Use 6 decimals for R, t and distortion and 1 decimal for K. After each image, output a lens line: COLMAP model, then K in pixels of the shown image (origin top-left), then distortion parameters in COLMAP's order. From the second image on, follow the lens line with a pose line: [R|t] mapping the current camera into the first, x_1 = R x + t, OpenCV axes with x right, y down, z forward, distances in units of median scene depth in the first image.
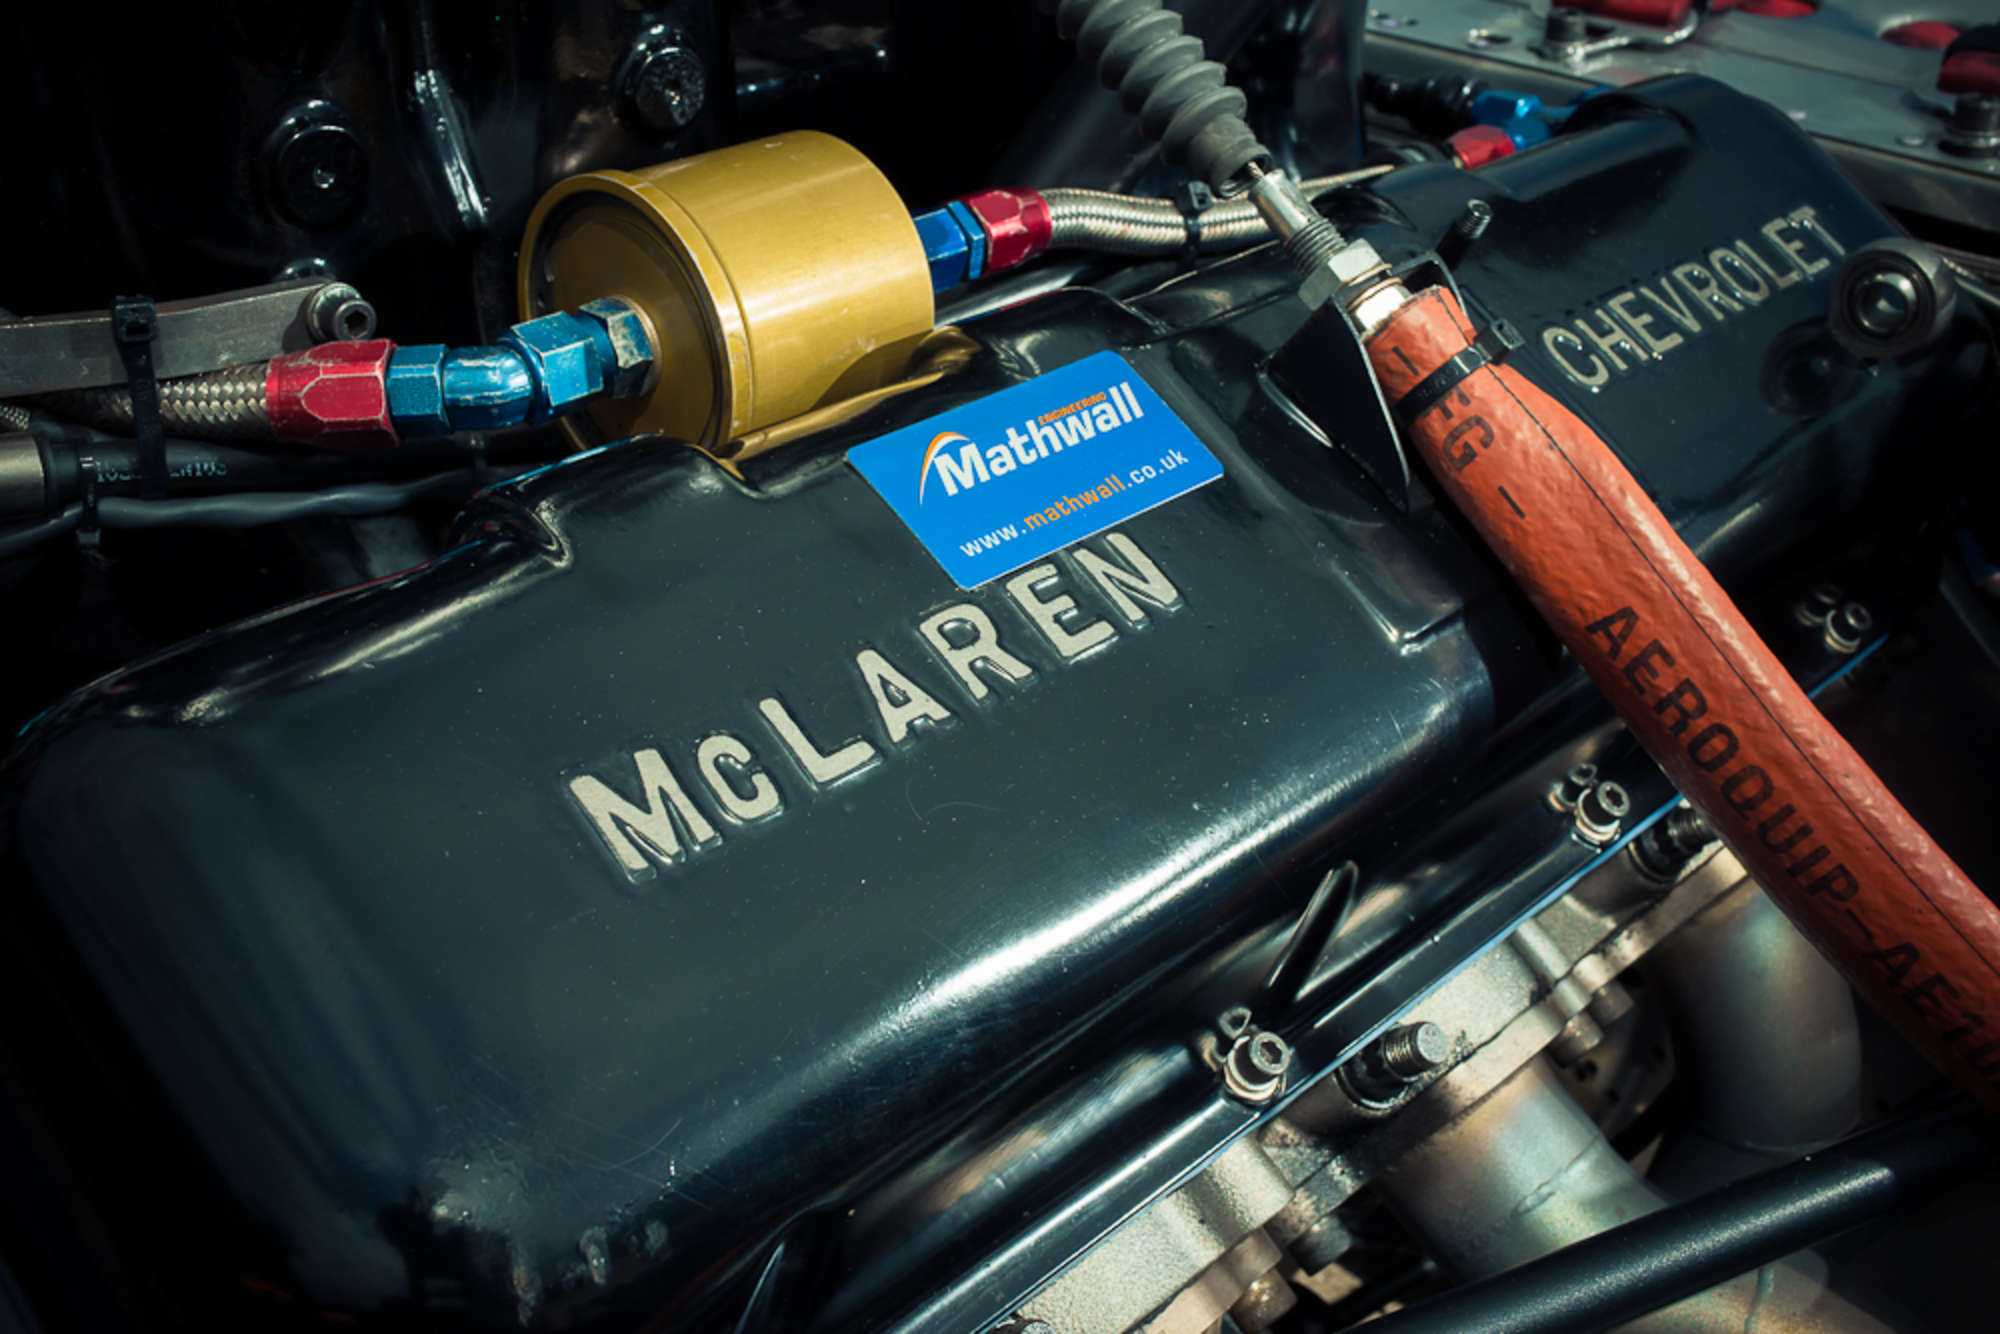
lens RADIAL K [[2100.5, 0, 1003.1], [0, 2100.5, 629.4], [0, 0, 1]] dist [-0.104861, 0.120258]
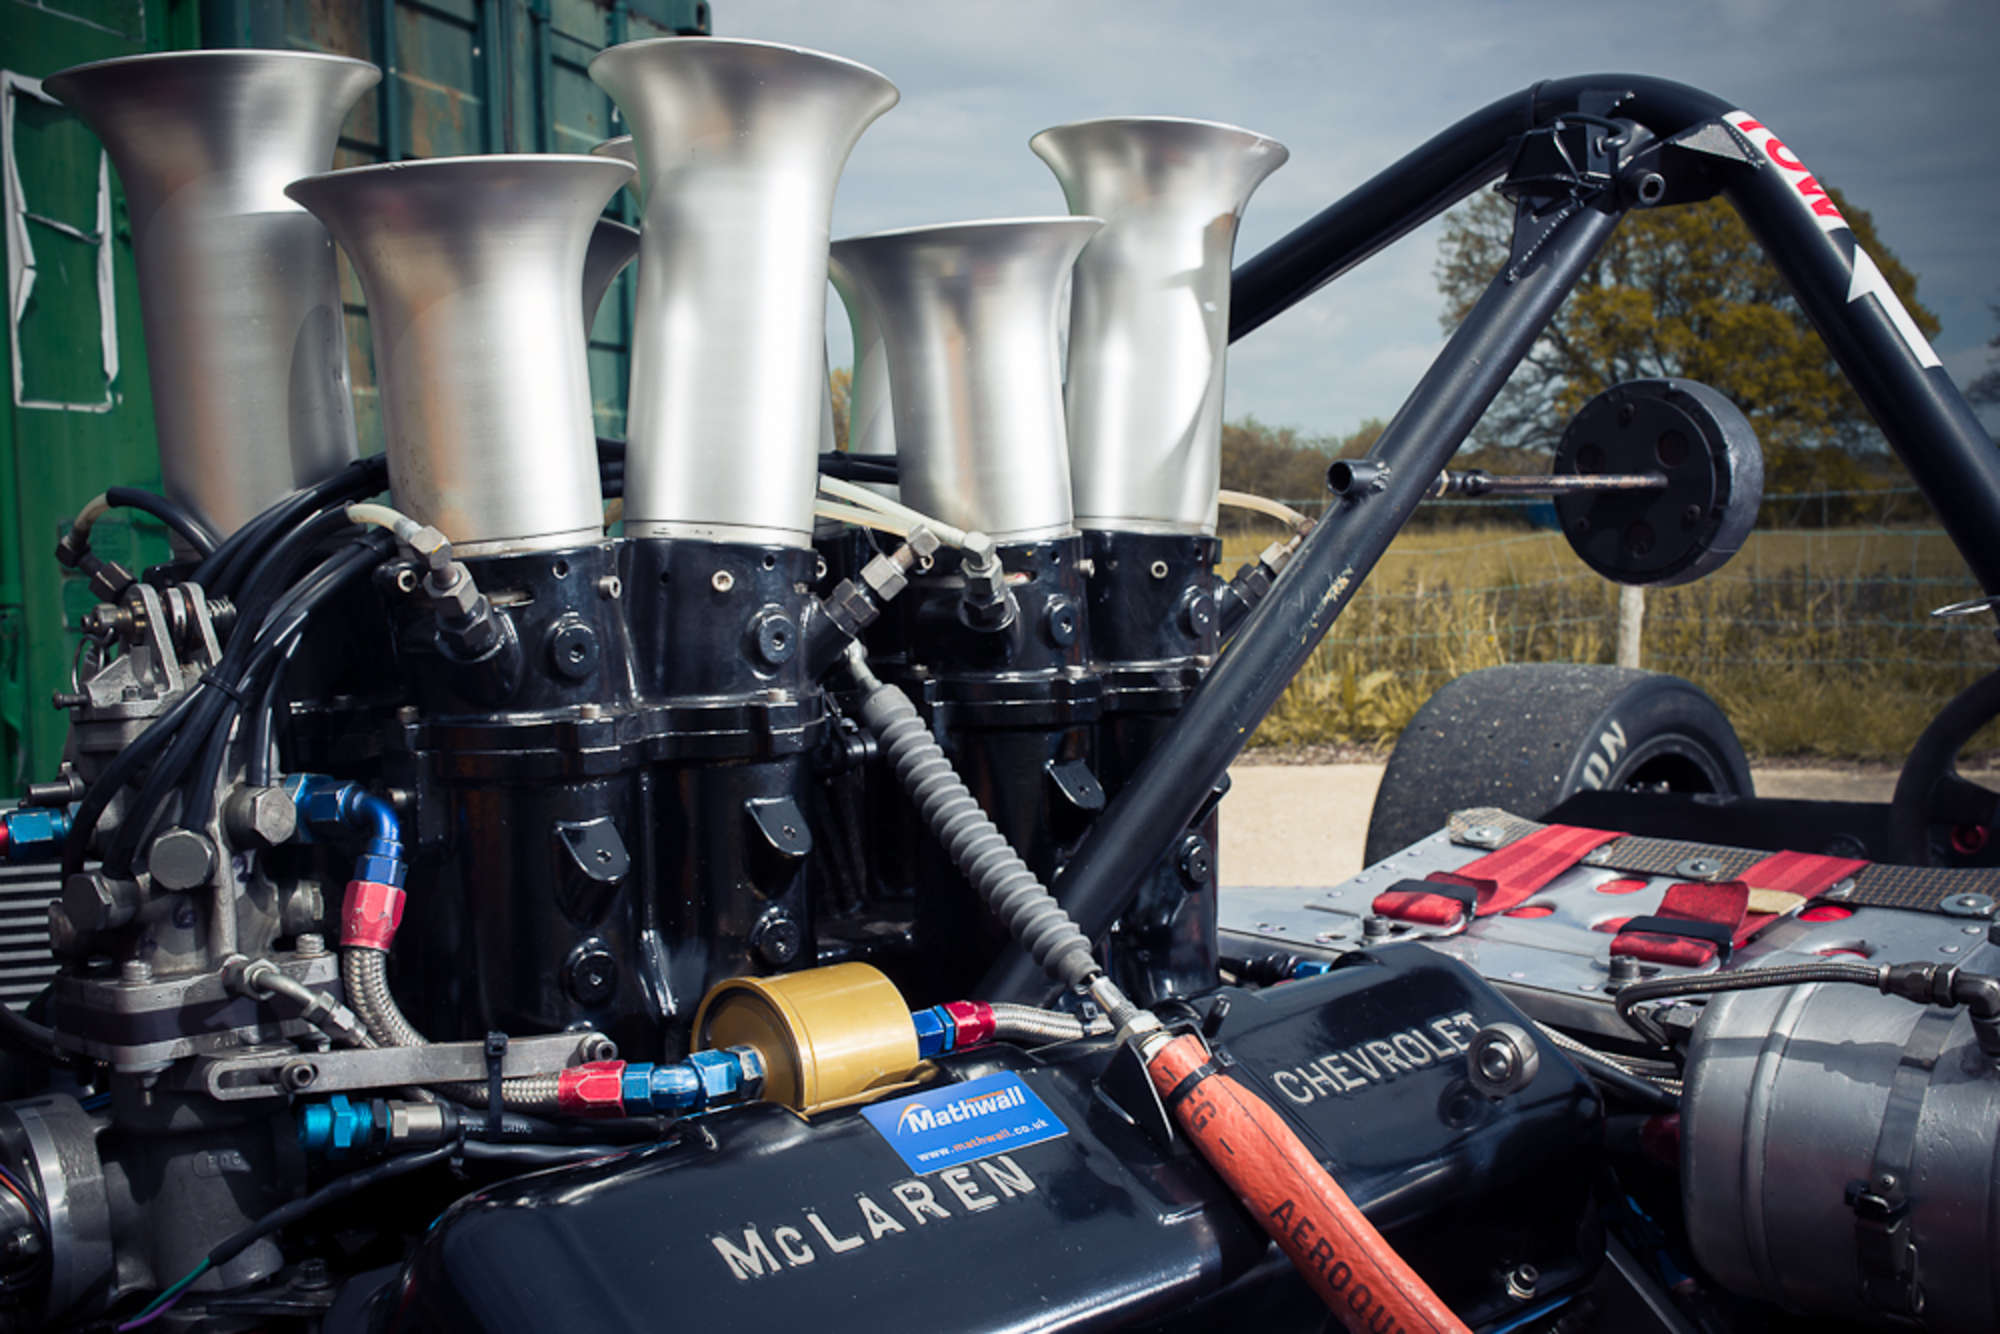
lens RADIAL K [[2036.4, 0, 1013.6], [0, 2036.4, 679.2], [0, 0, 1]] dist [-0.085784, 0.103979]
pose [[0.998879, -0.016457, -0.044373, 0.142512], [-0.003961, 0.905231, -0.424902, 0.321259], [0.047160, 0.424601, 0.904151, -0.778957]]
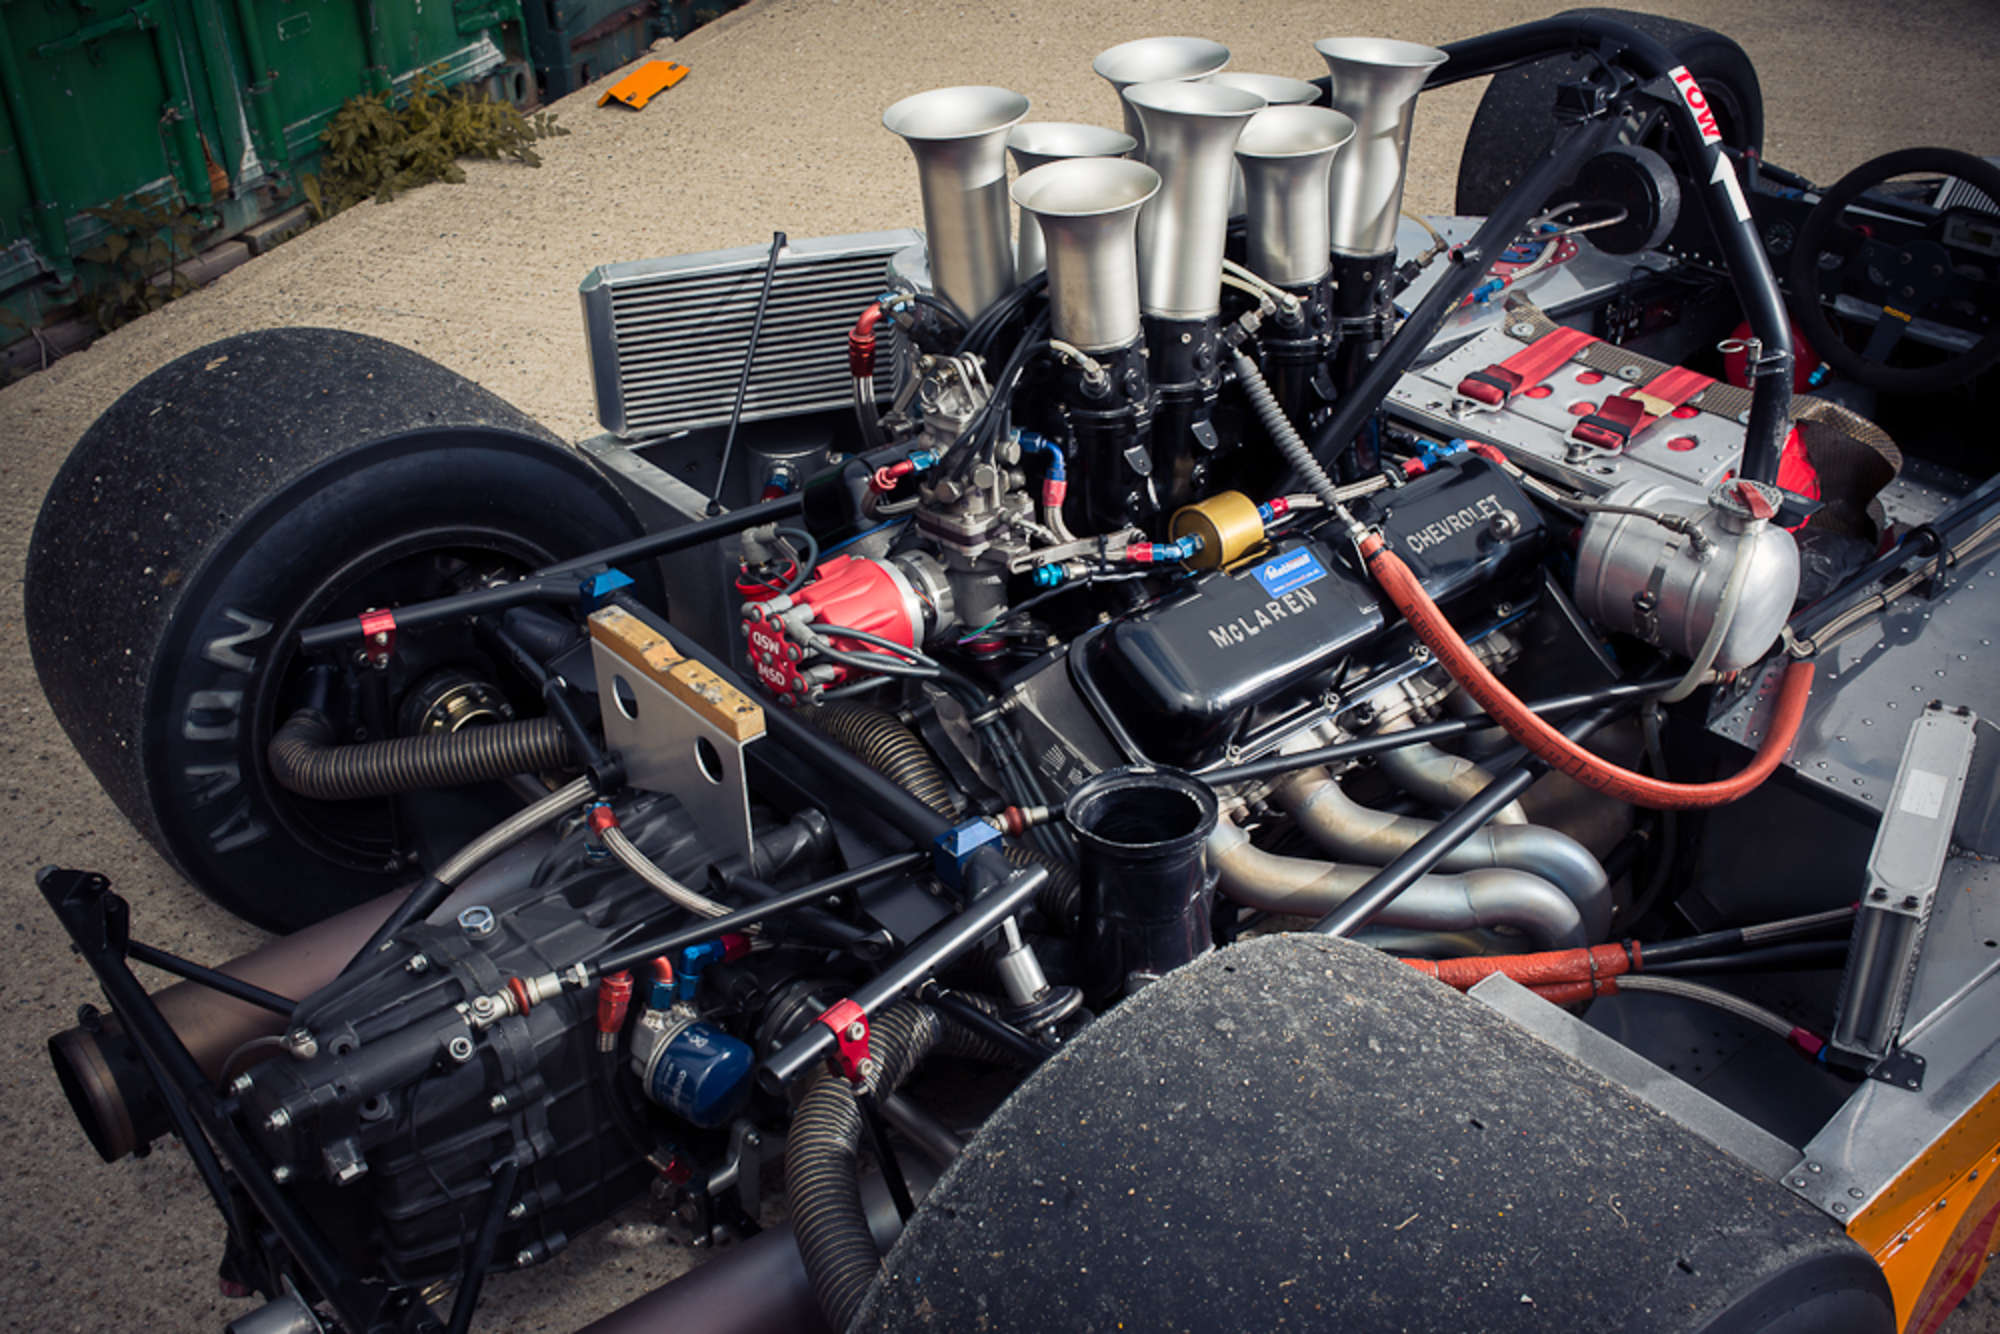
lens RADIAL K [[2036.4, 0, 1013.6], [0, 2036.4, 679.2], [0, 0, 1]] dist [-0.085784, 0.103979]
pose [[0.996547, 0.019433, -0.080719, -0.223794], [-0.016177, 0.999036, 0.040798, -0.013435], [0.081434, -0.039351, 0.995902, -3.616732]]
